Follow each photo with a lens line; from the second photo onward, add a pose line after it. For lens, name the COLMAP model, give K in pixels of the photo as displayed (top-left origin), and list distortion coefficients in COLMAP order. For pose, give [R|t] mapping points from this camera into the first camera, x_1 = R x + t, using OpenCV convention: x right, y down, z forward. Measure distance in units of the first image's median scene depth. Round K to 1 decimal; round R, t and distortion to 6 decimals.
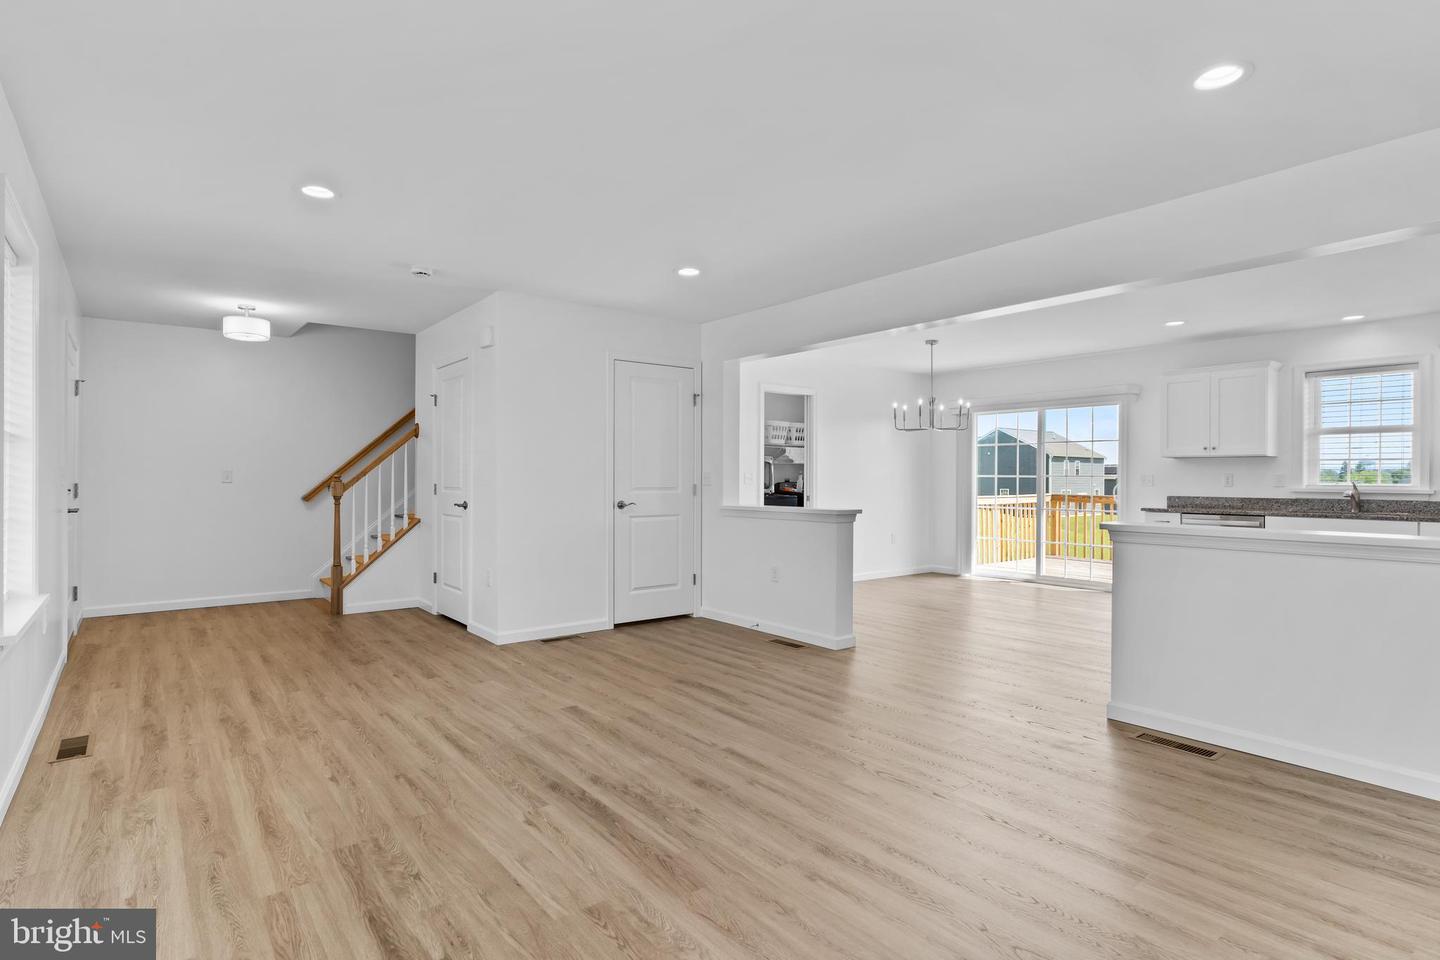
lens RADIAL K [[736.7, 0, 712.7], [0, 736.7, 479.3], [0, 0, 1]] dist [-0.006554, 0.003731]
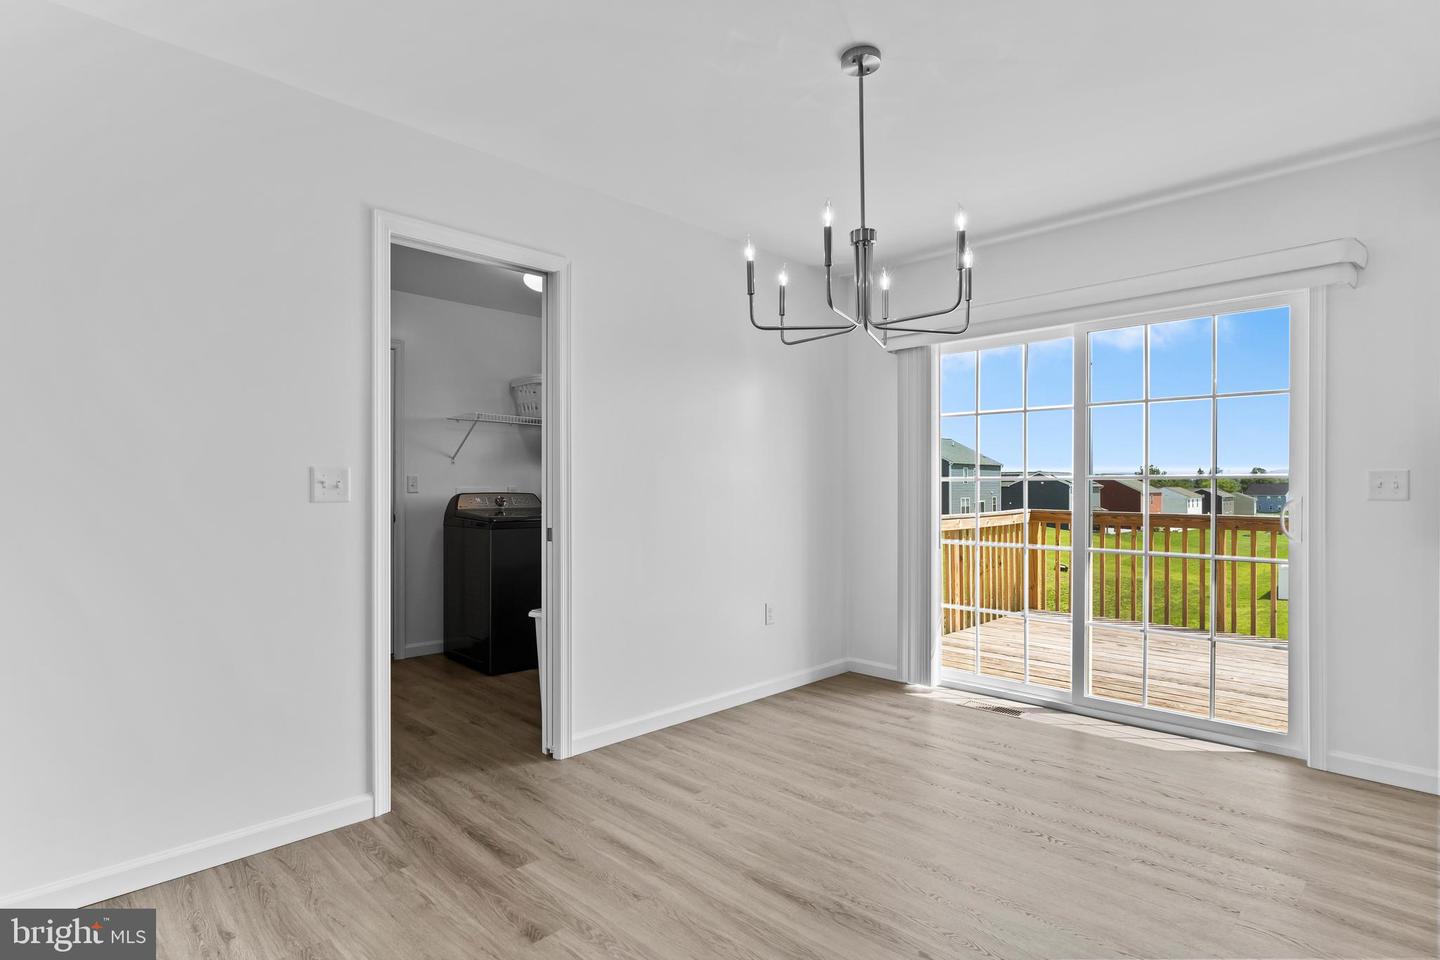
lens RADIAL K [[736.7, 0, 708.5], [0, 736.7, 485.1], [0, 0, 1]] dist [-0.006554, 0.003731]
pose [[0.992183, -0.003987, 0.124724, 0.309985], [0.004524, 0.999982, -0.004017, 0.002183], [-0.124706, 0.004550, 0.992183, 1.123617]]
